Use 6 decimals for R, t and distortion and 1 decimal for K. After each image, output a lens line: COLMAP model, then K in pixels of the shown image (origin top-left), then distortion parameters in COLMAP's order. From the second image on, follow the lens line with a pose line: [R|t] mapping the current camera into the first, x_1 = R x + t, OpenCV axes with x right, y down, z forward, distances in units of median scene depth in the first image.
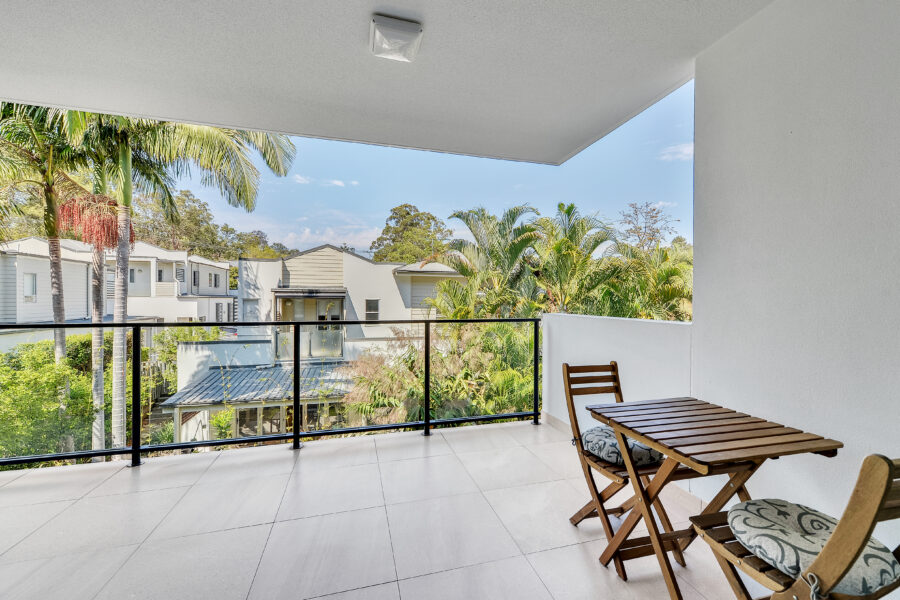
lens RADIAL K [[360.5, 0, 455.7], [0, 360.5, 297.6], [0, 0, 1]] dist [0.002565, 0.000046]
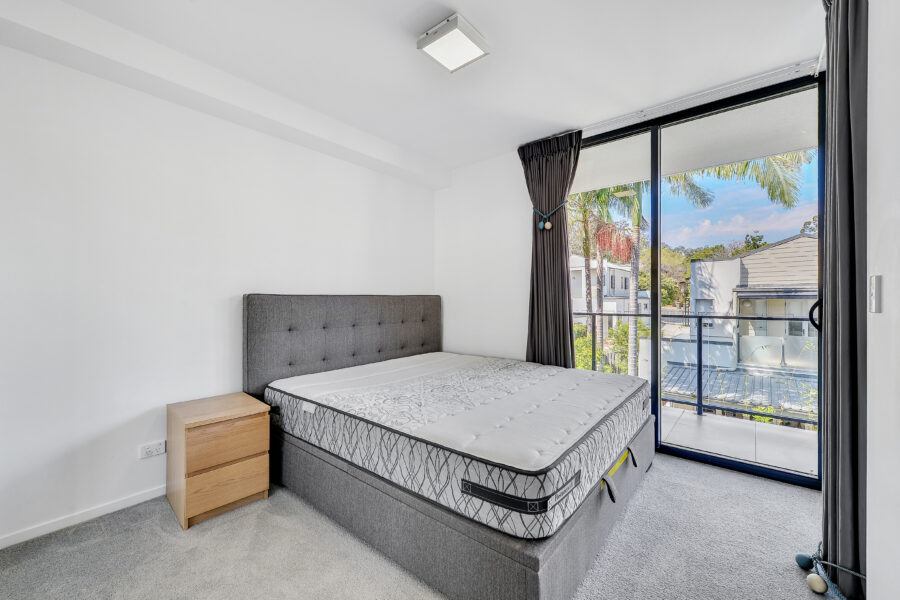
lens RADIAL K [[365.1, 0, 450.0], [0, 365.1, 300.0], [0, 0, 1]] dist [0.001458, 0.000009]
pose [[0.559991, -0.001890, -0.828496, -0.114631], [0.004701, 0.999989, 0.000897, 0.000465], [0.828485, -0.004397, 0.559994, -0.147849]]
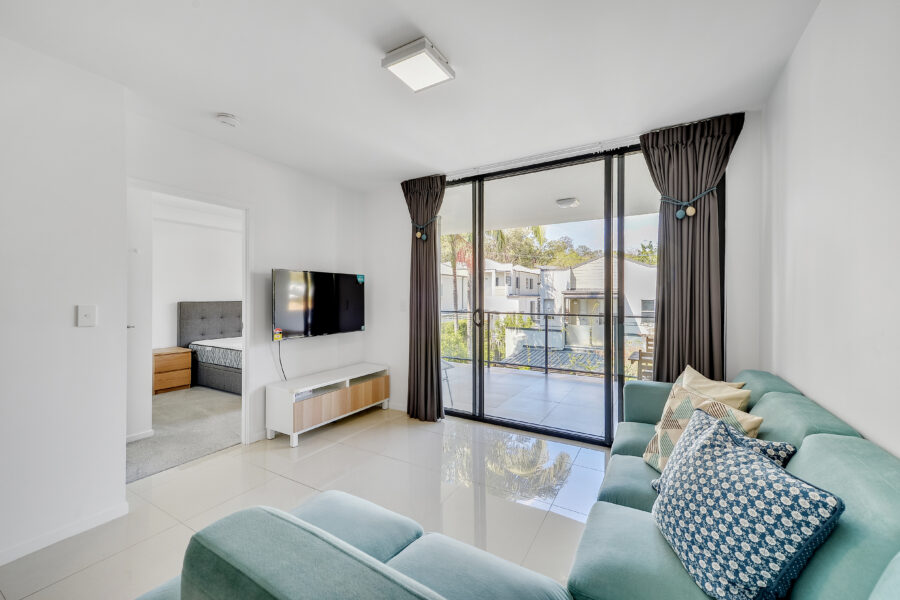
lens RADIAL K [[360.5, 0, 455.7], [0, 360.5, 297.6], [0, 0, 1]] dist [0.002565, 0.000046]
pose [[0.695772, 0.000796, -0.718263, 0.154926], [0.002610, 0.999990, 0.003636, -0.007079], [0.718258, -0.004405, 0.695763, -0.185346]]
